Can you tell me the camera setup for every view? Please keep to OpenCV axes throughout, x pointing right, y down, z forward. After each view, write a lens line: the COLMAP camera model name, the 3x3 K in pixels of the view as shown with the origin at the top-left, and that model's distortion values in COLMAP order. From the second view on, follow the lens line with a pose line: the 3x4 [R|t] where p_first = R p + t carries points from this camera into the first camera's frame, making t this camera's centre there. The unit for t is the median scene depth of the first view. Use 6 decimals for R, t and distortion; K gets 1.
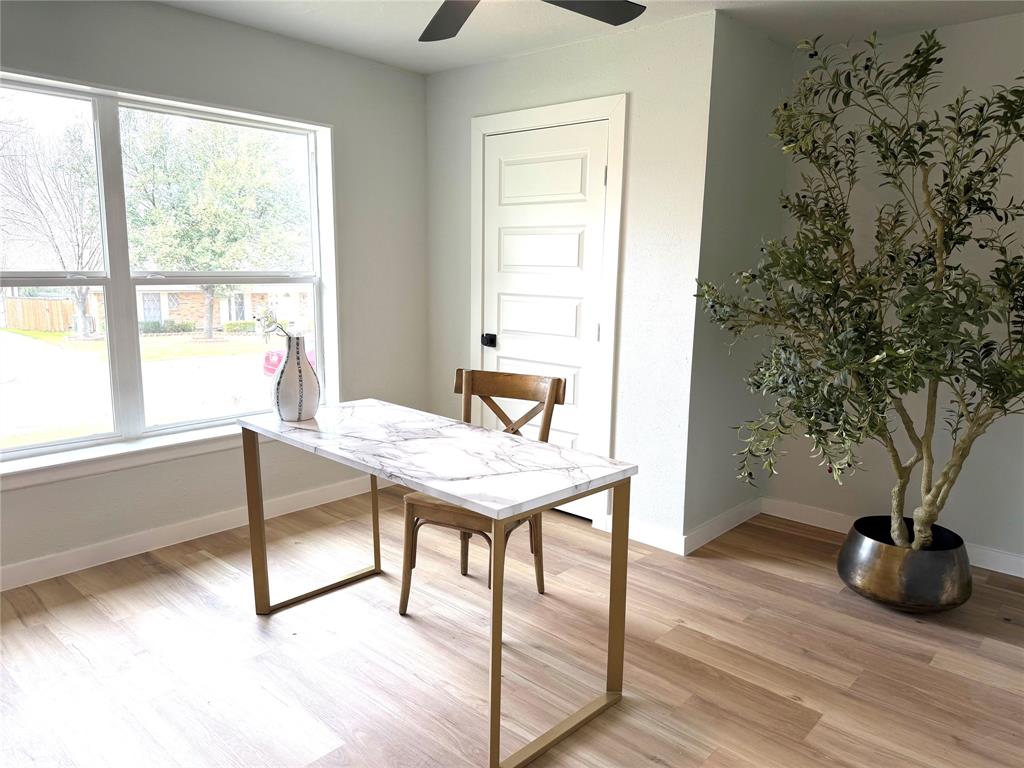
lens RADIAL K [[725.0, 0, 512.0], [0, 725.0, 385.0], [0, 0, 1]] dist [0.004160, 0.000449]
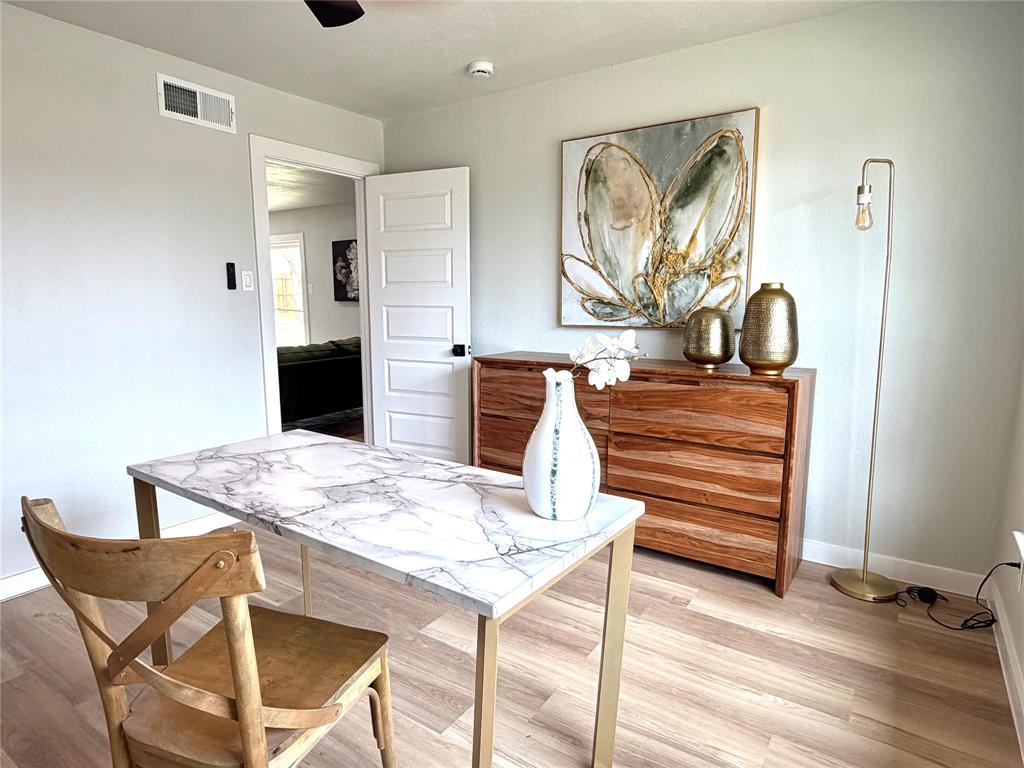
lens RADIAL K [[596.1, 0, 514.0], [0, 596.1, 384.8], [0, 0, 1]] dist [0.001268, 0.000199]
pose [[-0.988473, 0.002401, -0.151380, -0.215849], [-0.042742, 0.954777, 0.294233, -0.243920], [0.145241, 0.297312, -0.943669, 1.729489]]
